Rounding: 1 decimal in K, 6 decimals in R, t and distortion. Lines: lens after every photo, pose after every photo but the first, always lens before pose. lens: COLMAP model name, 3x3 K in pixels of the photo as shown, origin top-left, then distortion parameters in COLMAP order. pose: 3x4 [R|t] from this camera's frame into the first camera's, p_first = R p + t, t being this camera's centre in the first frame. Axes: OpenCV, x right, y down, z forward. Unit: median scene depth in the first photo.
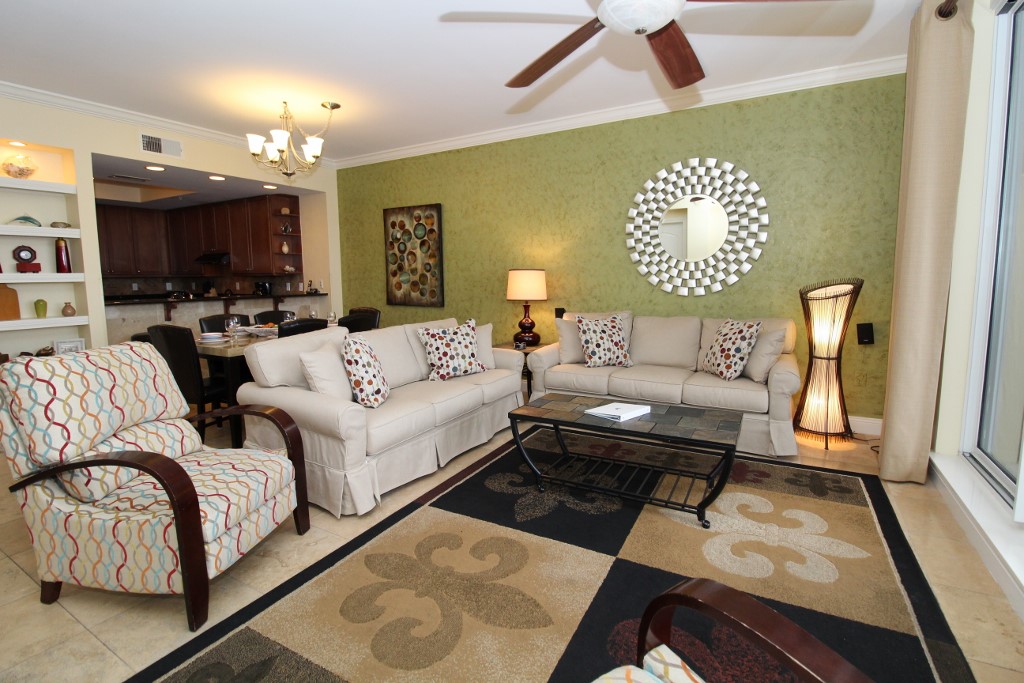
lens RADIAL K [[481.1, 0, 516.3], [0, 481.1, 328.4], [0, 0, 1]] dist [-0.003817, -0.000666]
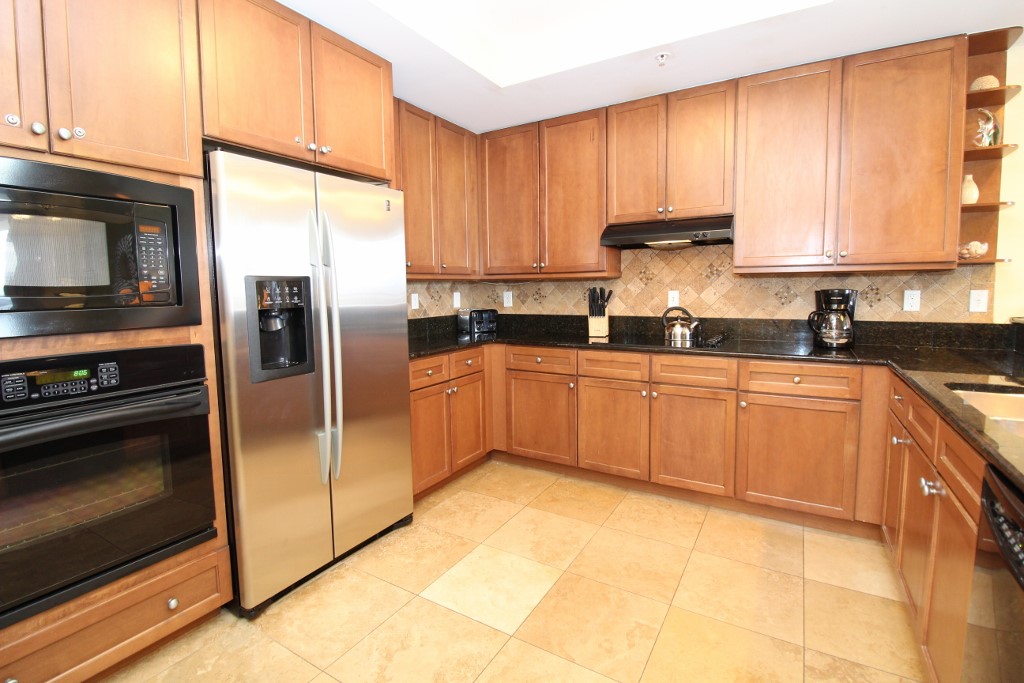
lens RADIAL K [[472.7, 0, 512.5], [0, 472.7, 330.3], [0, 0, 1]] dist [-0.000946, -0.013958]
pose [[0.999536, -0.000930, -0.030454, -1.206943], [0.000241, 0.999744, -0.022603, -0.087077], [0.030467, 0.022586, 0.999281, 0.976123]]
